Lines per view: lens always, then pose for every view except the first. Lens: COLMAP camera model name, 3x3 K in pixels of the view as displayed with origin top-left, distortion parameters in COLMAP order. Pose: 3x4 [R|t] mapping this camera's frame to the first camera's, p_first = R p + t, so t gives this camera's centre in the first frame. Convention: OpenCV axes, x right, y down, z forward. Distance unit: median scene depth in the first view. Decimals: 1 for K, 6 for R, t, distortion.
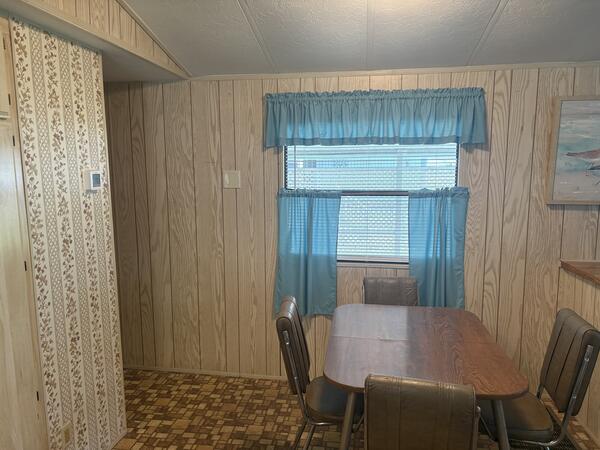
lens RADIAL K [[450.3, 0, 300.3], [0, 450.3, 227.8], [0, 0, 1]] dist [0.073087, -0.104970]
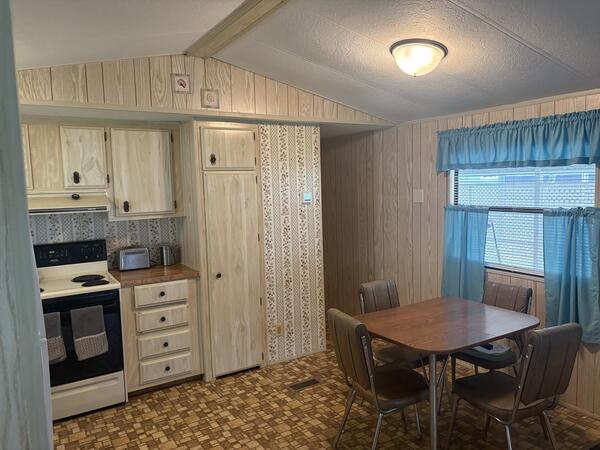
lens RADIAL K [[450.3, 0, 300.3], [0, 450.3, 227.8], [0, 0, 1]] dist [0.073087, -0.104970]
pose [[0.648794, 0.064253, -0.758247, 0.693097], [-0.083259, 0.996441, 0.013197, -0.003389], [0.756396, 0.054569, 0.651834, -0.142285]]
